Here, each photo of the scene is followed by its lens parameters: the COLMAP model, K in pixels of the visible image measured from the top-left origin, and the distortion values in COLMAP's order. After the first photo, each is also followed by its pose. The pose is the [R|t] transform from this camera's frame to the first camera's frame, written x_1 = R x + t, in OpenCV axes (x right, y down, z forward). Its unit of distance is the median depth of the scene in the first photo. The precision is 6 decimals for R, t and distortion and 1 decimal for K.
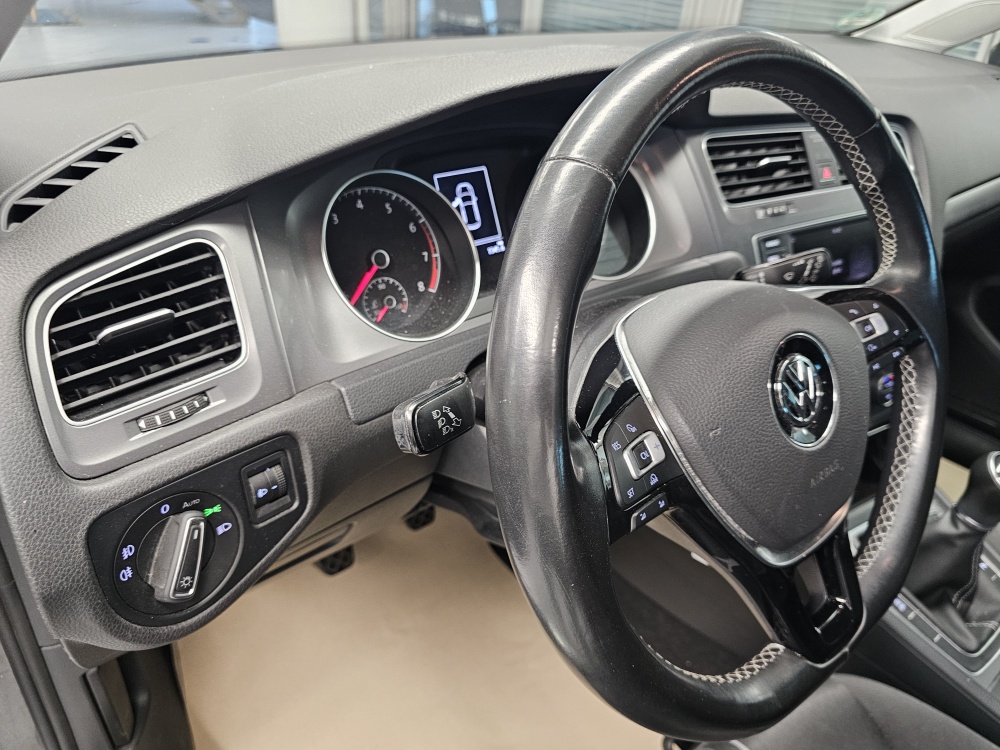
lens RADIAL K [[683.6, 0, 500.0], [0, 683.6, 375.0], [0, 0, 1]] dist [0.058600, -0.070180]
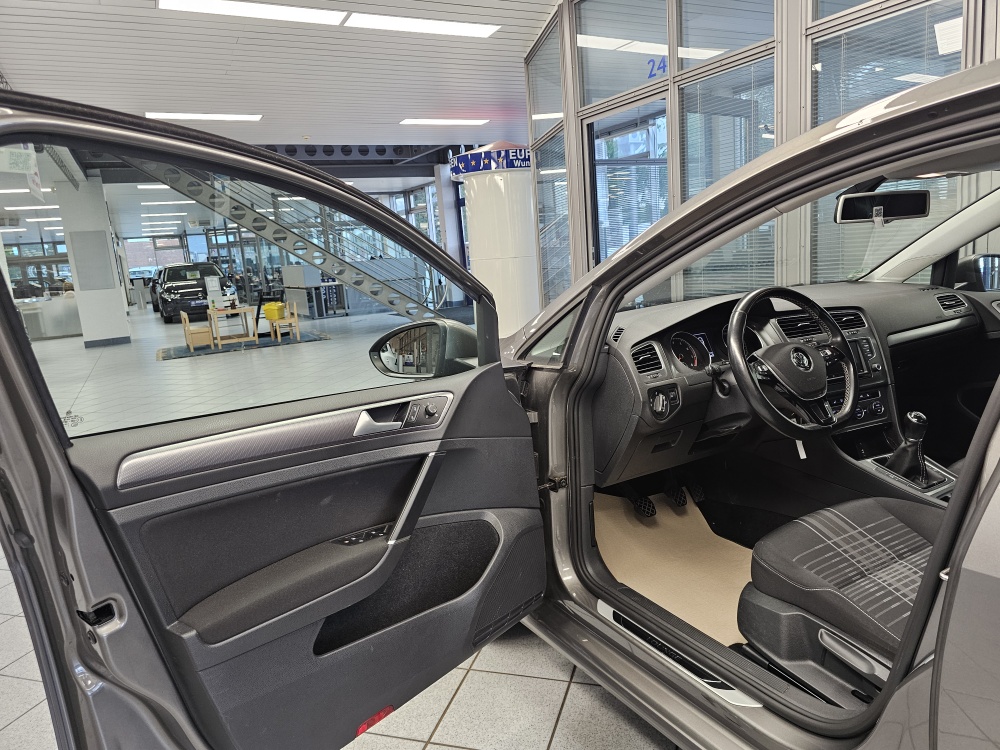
lens RADIAL K [[683.6, 0, 500.0], [0, 683.6, 375.0], [0, 0, 1]] dist [0.058600, -0.070180]
pose [[0.978986, -0.099108, -0.178223, -0.471401], [0.027351, 0.929876, -0.366855, 1.202015], [0.202084, 0.354271, 0.913047, -2.393151]]
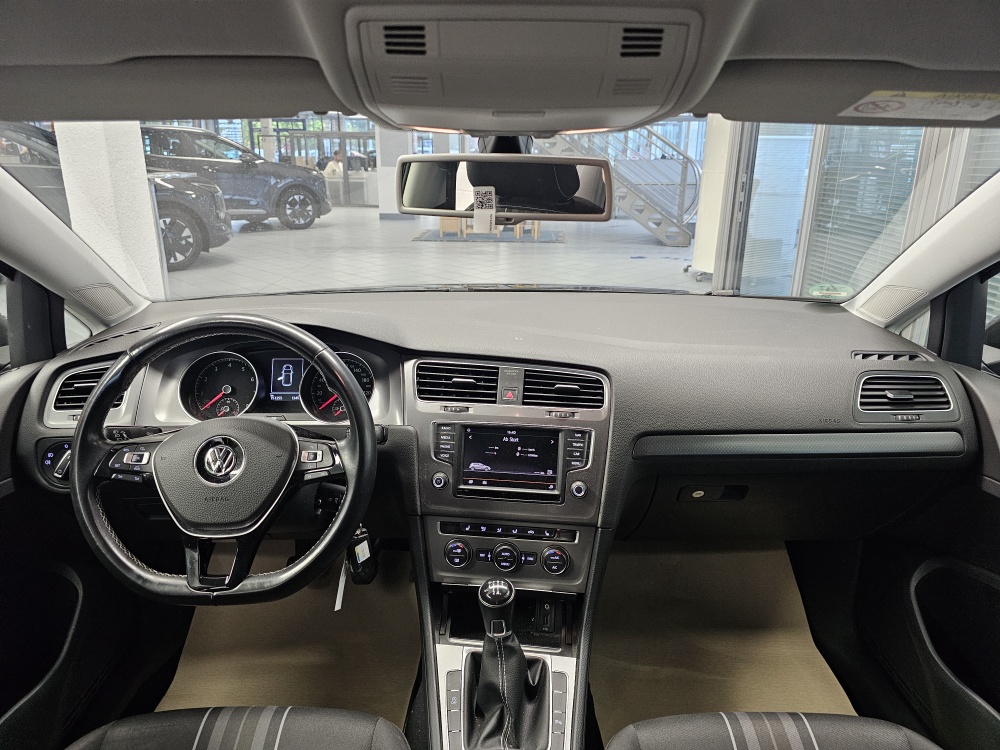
lens RADIAL K [[683.6, 0, 500.0], [0, 683.6, 375.0], [0, 0, 1]] dist [0.058600, -0.070180]
pose [[0.792943, 0.141527, -0.592632, 1.842843], [-0.294490, 0.940517, -0.169422, -0.094810], [0.533402, 0.308866, 0.787454, -0.302656]]
